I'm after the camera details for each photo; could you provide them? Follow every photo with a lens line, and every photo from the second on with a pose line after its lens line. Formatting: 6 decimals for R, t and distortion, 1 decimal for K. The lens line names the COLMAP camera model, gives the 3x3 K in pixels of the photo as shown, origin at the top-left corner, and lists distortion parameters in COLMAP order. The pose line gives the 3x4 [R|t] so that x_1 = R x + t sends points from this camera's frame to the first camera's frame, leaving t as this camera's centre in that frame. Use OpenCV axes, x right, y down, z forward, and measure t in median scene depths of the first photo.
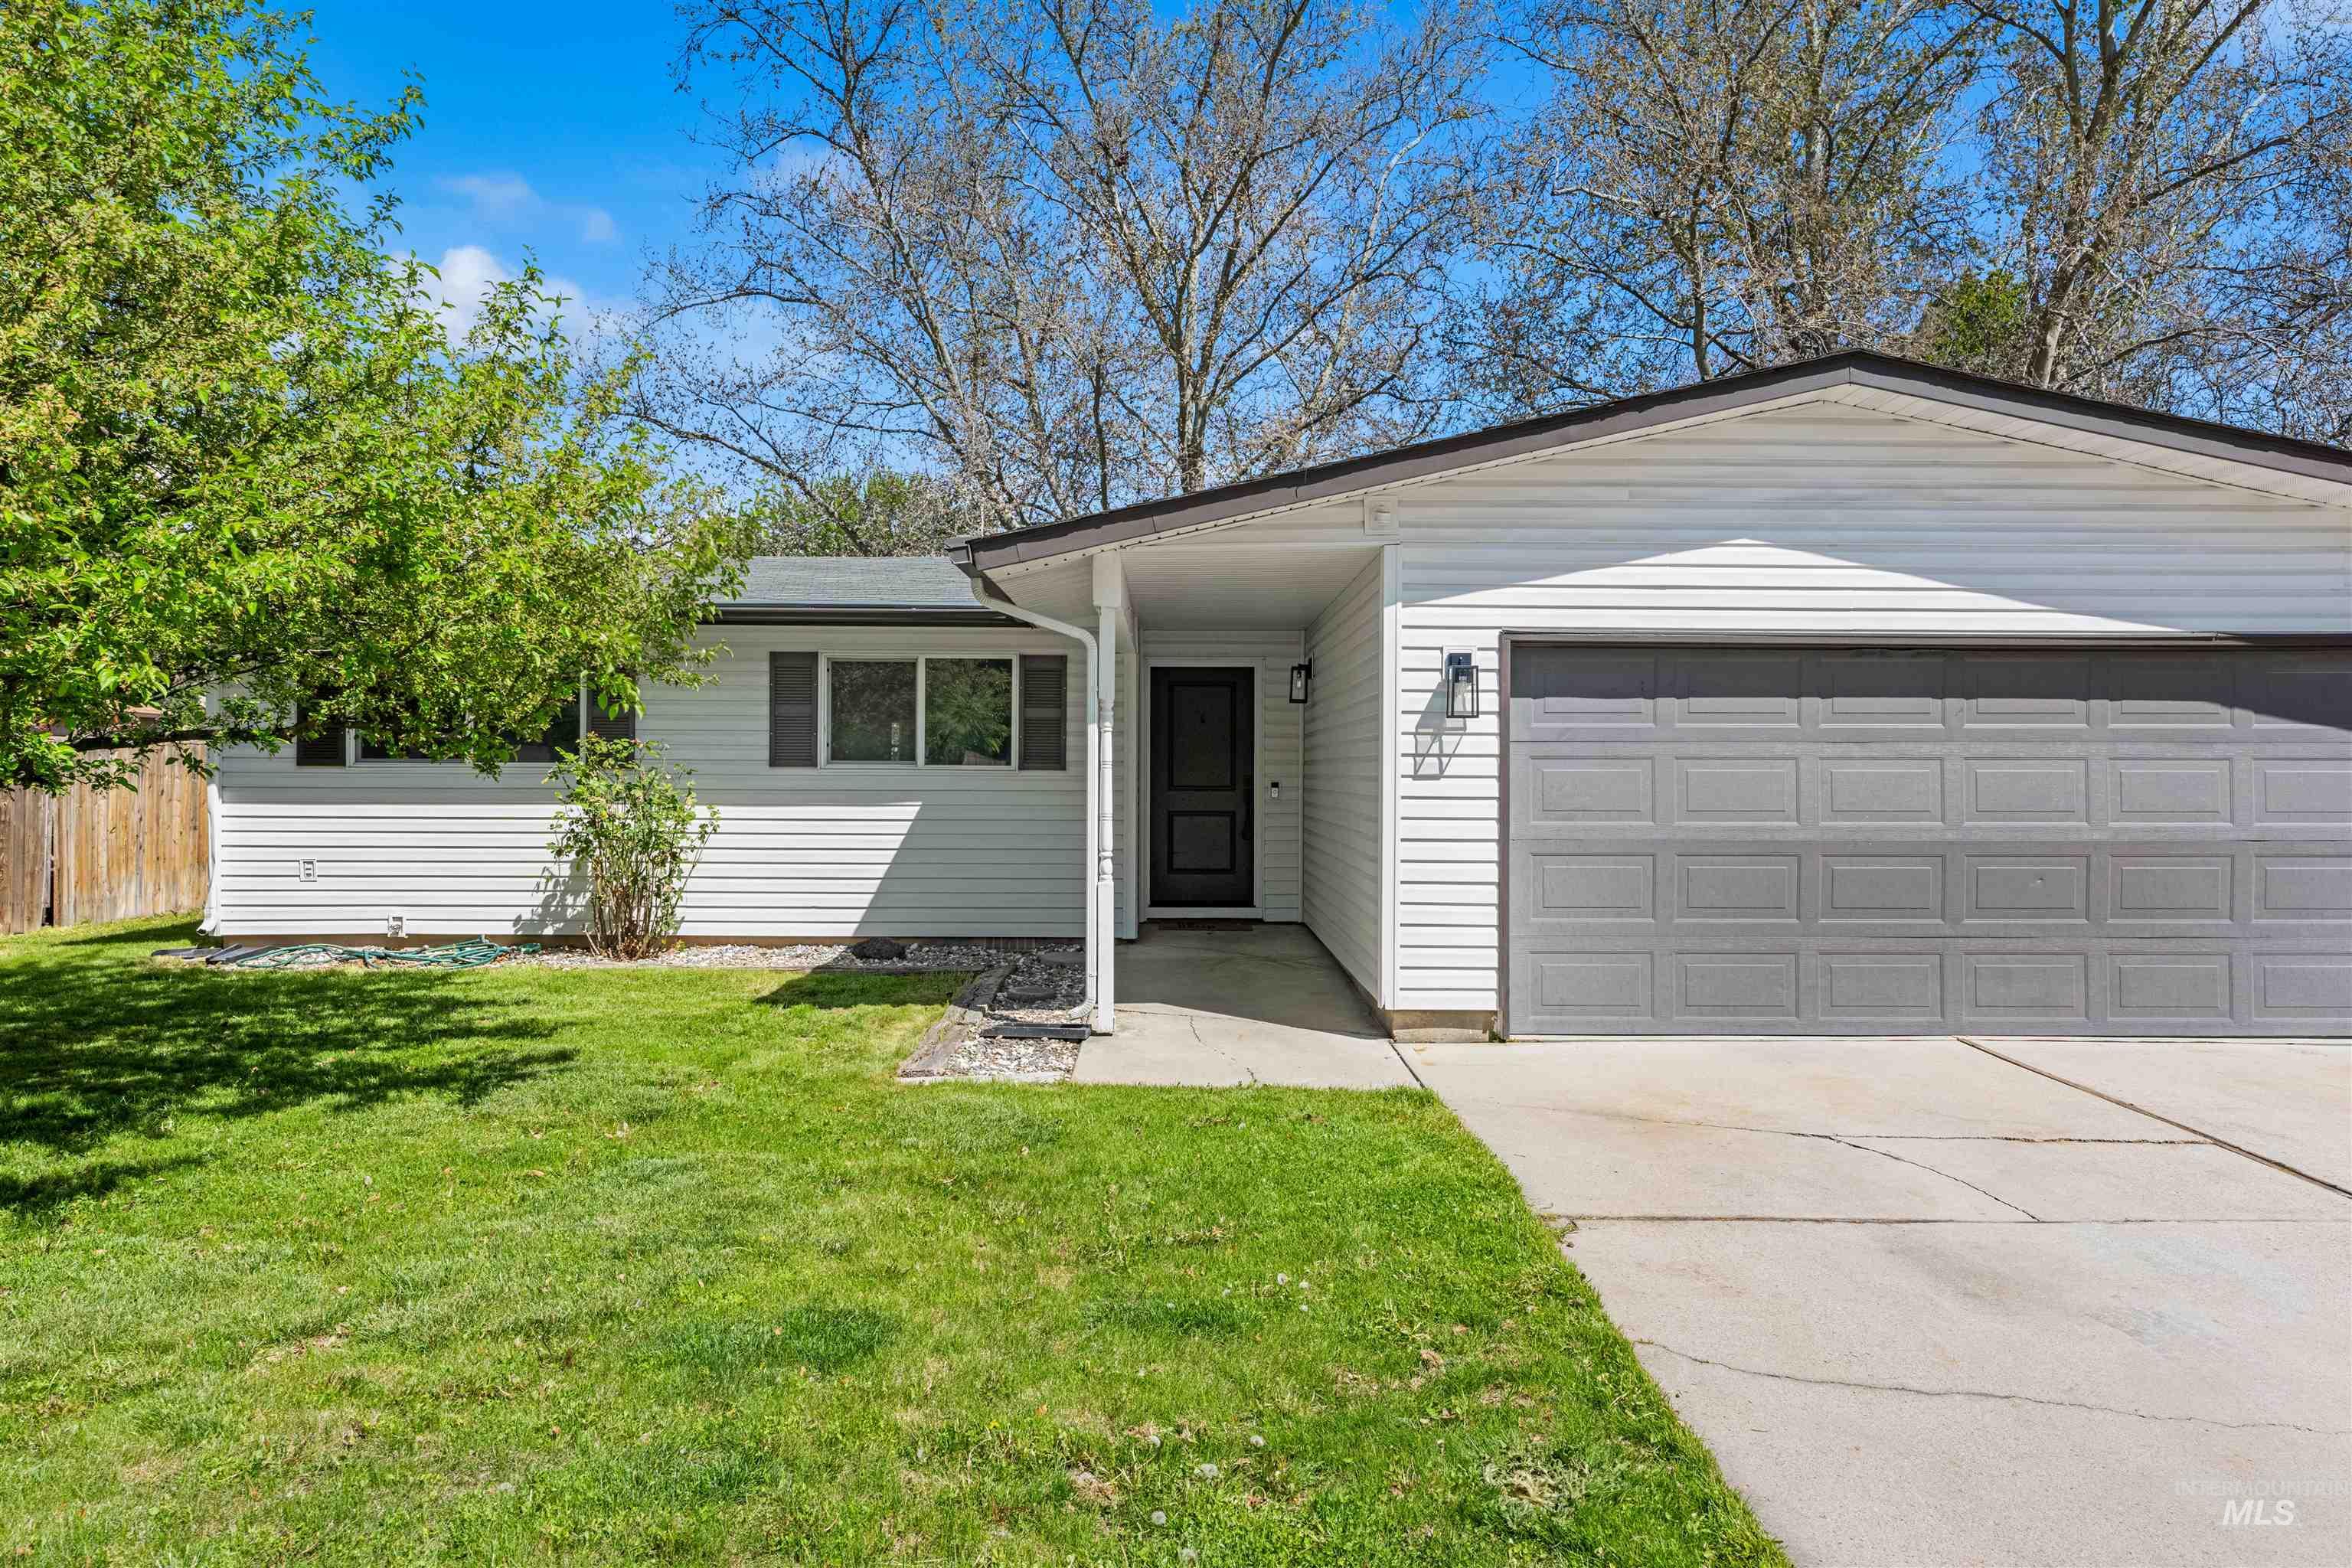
lens RADIAL K [[1563.9, 0, 1172.2], [0, 1563.9, 781.7], [0, 0, 1]] dist [-0.002652, -0.000333]
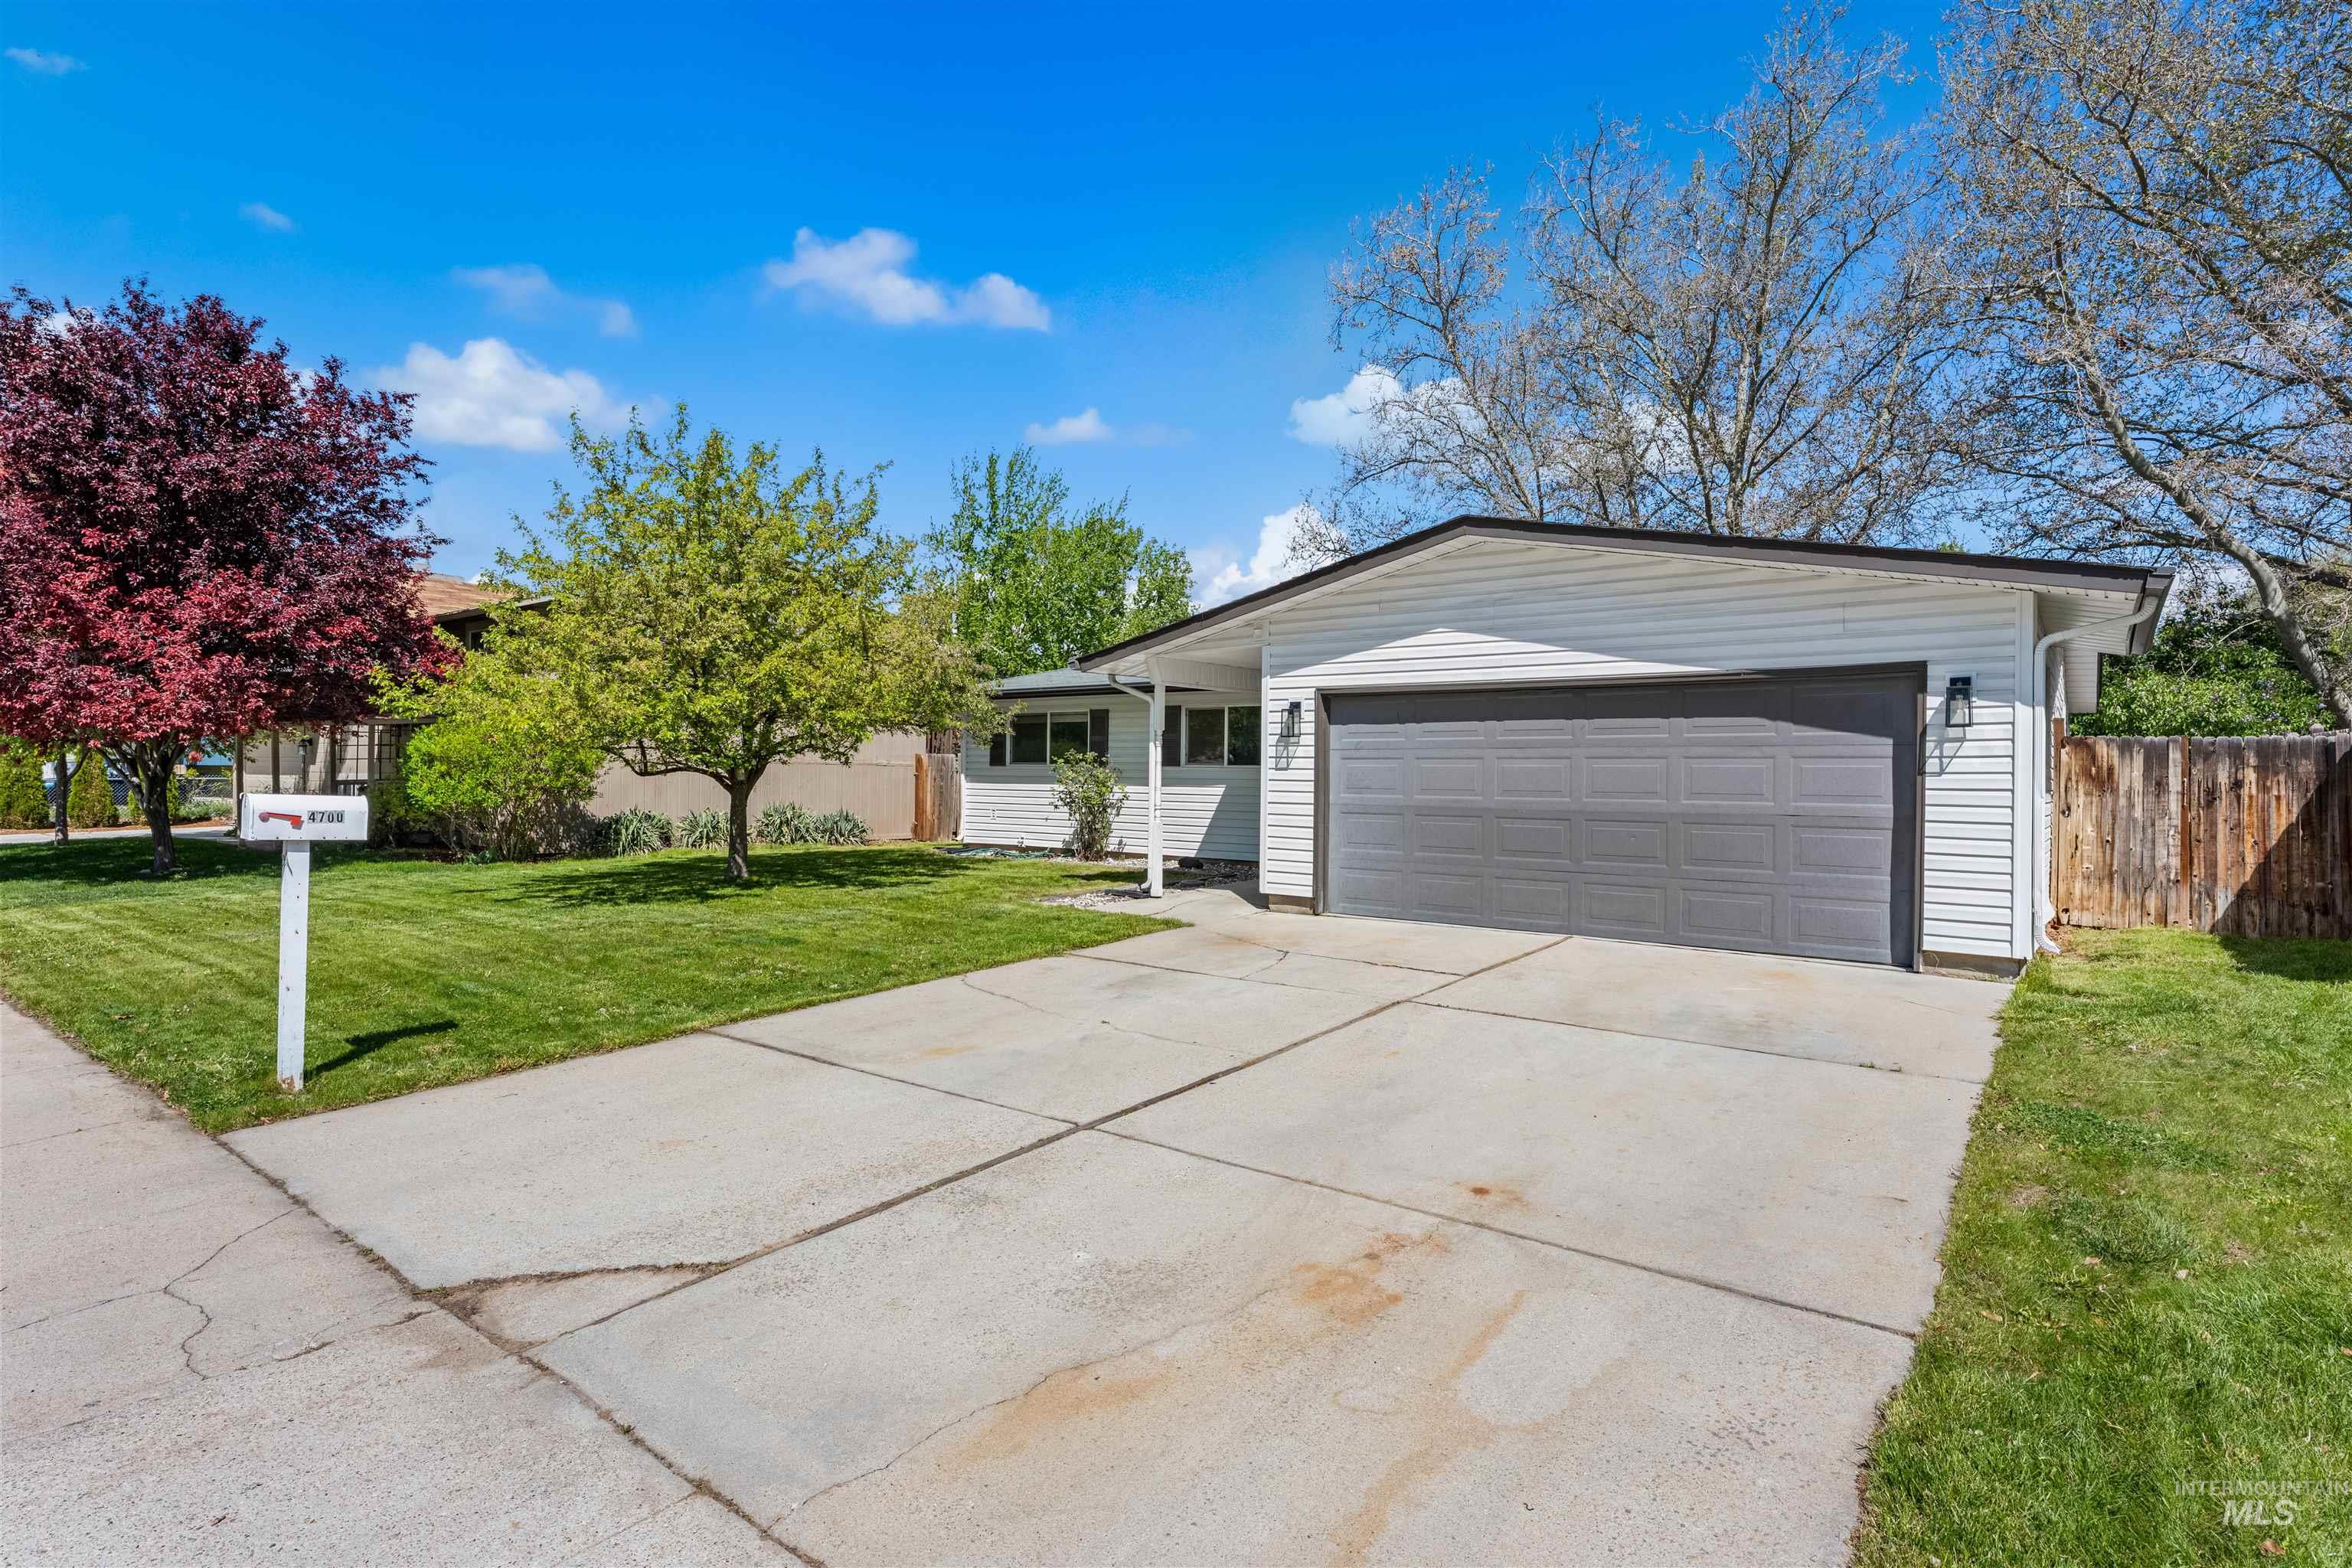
lens RADIAL K [[1188.8, 0, 1177.0], [0, 1188.8, 775.3], [0, 0, 1]] dist [-0.002318, -0.000716]
pose [[0.786066, 0.004832, -0.618123, 0.918440], [-0.010058, 0.999937, -0.004975, 0.012562], [0.618060, 0.010127, 0.786065, -0.180872]]
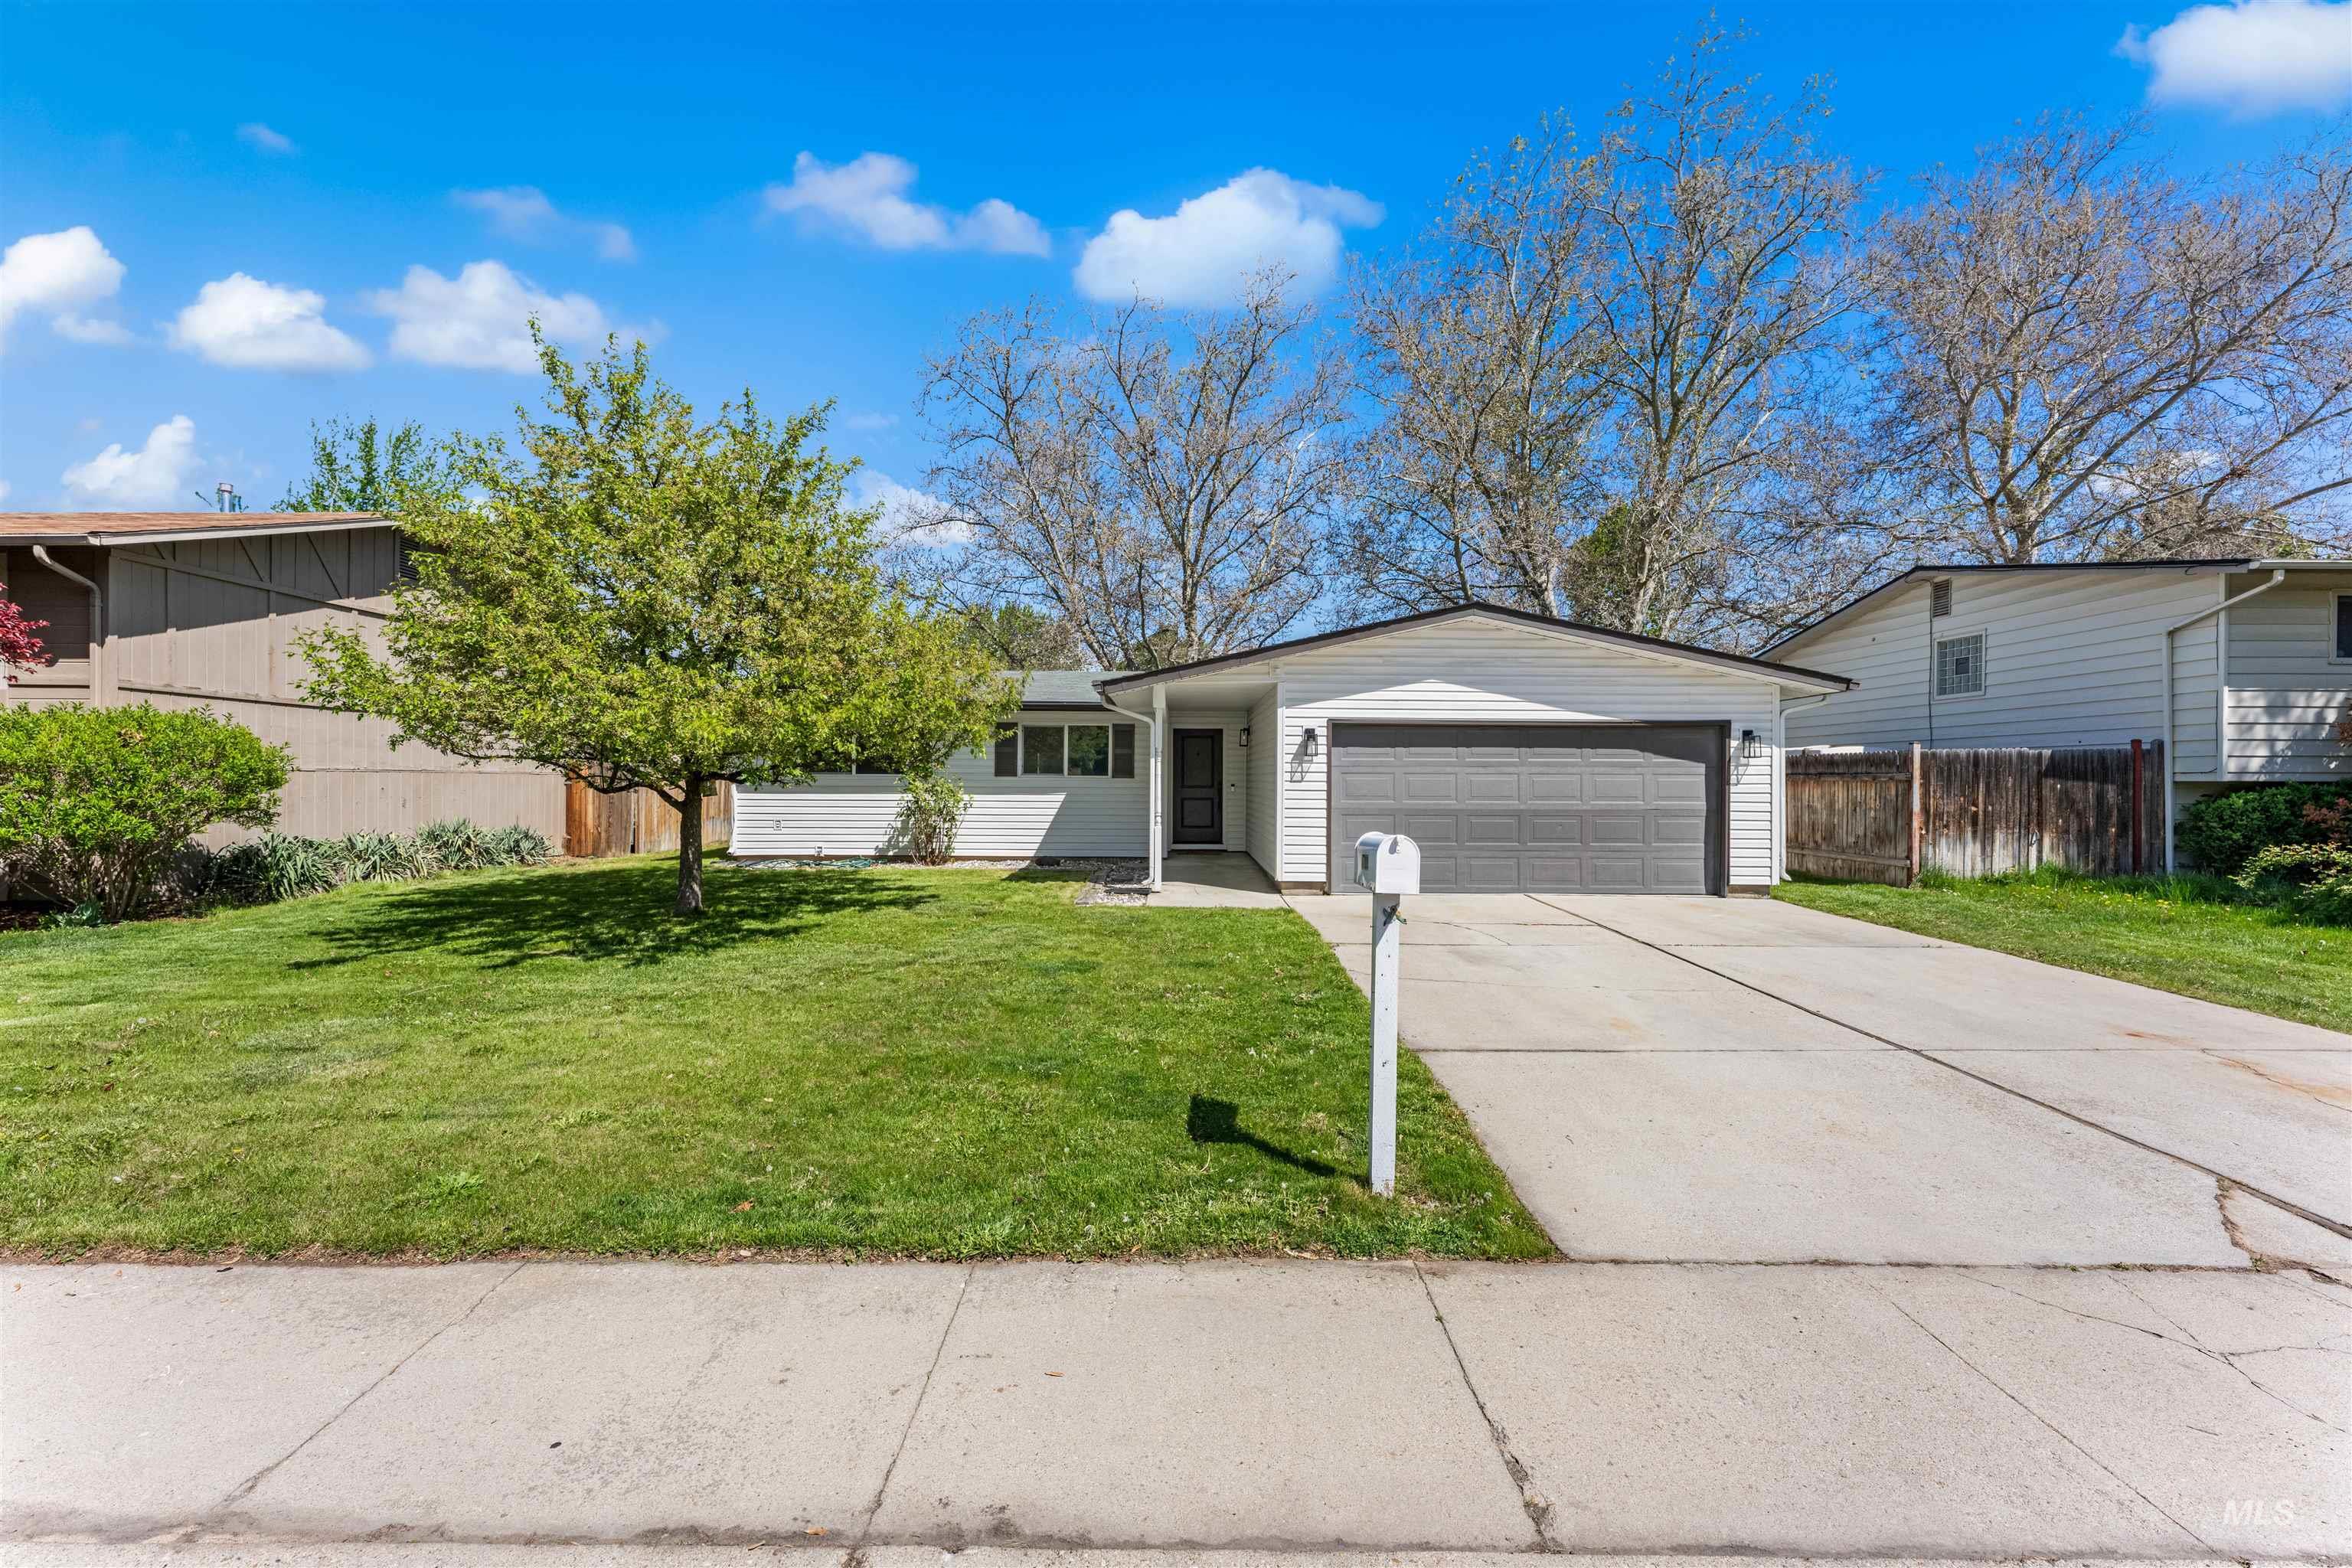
lens RADIAL K [[943.2, 0, 1178.5], [0, 943.2, 788.2], [0, 0, 1]] dist [-0.000328, 0.000715]
pose [[0.999990, 0.001657, 0.004052, -0.017729], [-0.001671, 0.999993, 0.003330, 0.002644], [-0.004046, -0.003337, 0.999986, -0.397857]]
